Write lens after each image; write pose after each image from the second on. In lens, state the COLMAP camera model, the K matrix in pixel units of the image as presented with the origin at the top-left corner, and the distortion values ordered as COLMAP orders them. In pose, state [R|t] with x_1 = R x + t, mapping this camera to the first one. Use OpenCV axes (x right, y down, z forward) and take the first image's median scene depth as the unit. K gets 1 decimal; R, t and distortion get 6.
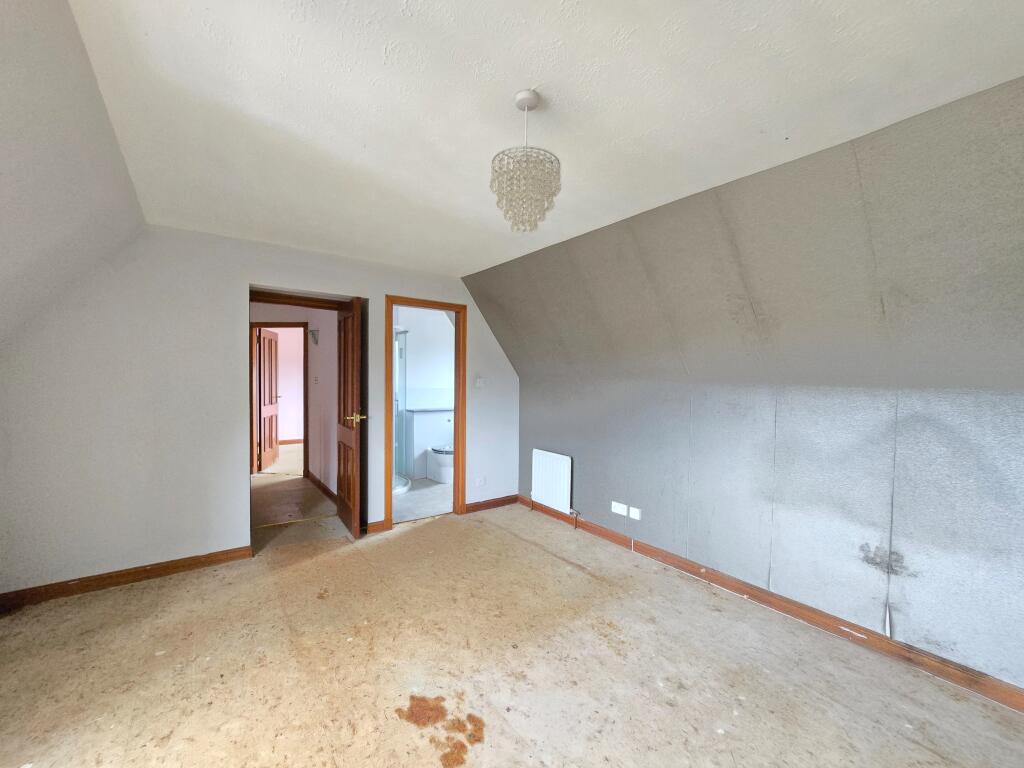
lens RADIAL K [[420.9, 0, 506.7], [0, 420.9, 390.6], [0, 0, 1]] dist [0.000066, -0.000022]
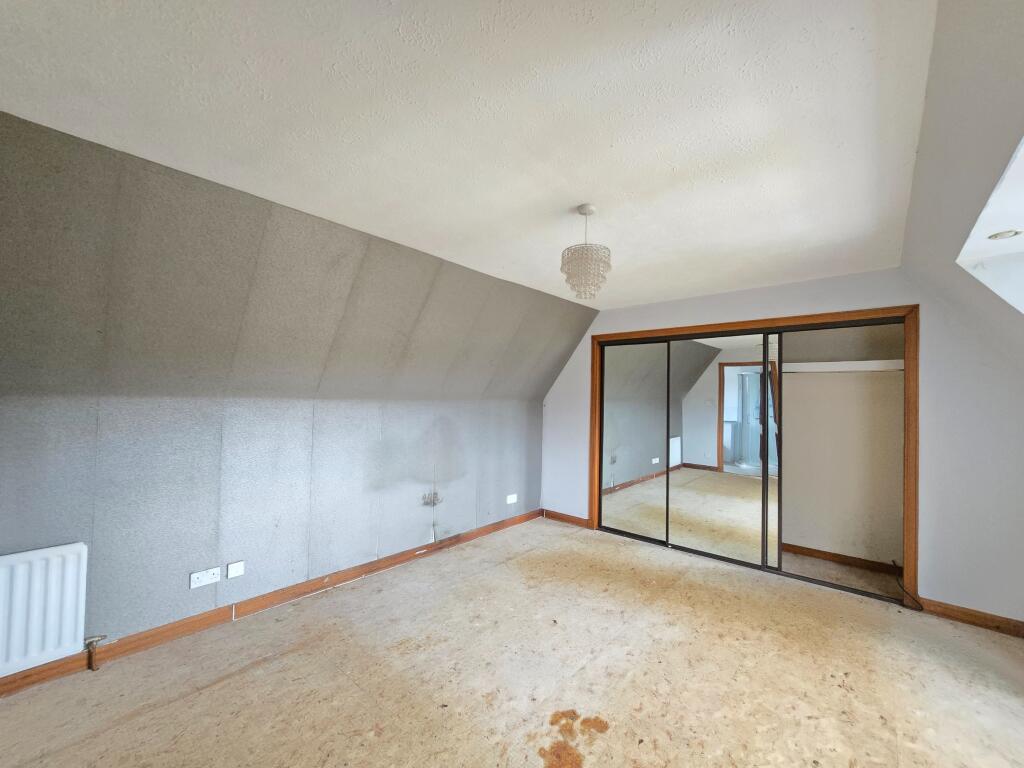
lens RADIAL K [[420.9, 0, 506.7], [0, 420.9, 390.6], [0, 0, 1]] dist [0.000066, -0.000022]
pose [[-0.212987, -0.001823, 0.977053, -0.902050], [0.011747, 0.999921, 0.004427, -0.056009], [-0.976984, 0.012420, -0.212949, 1.094975]]
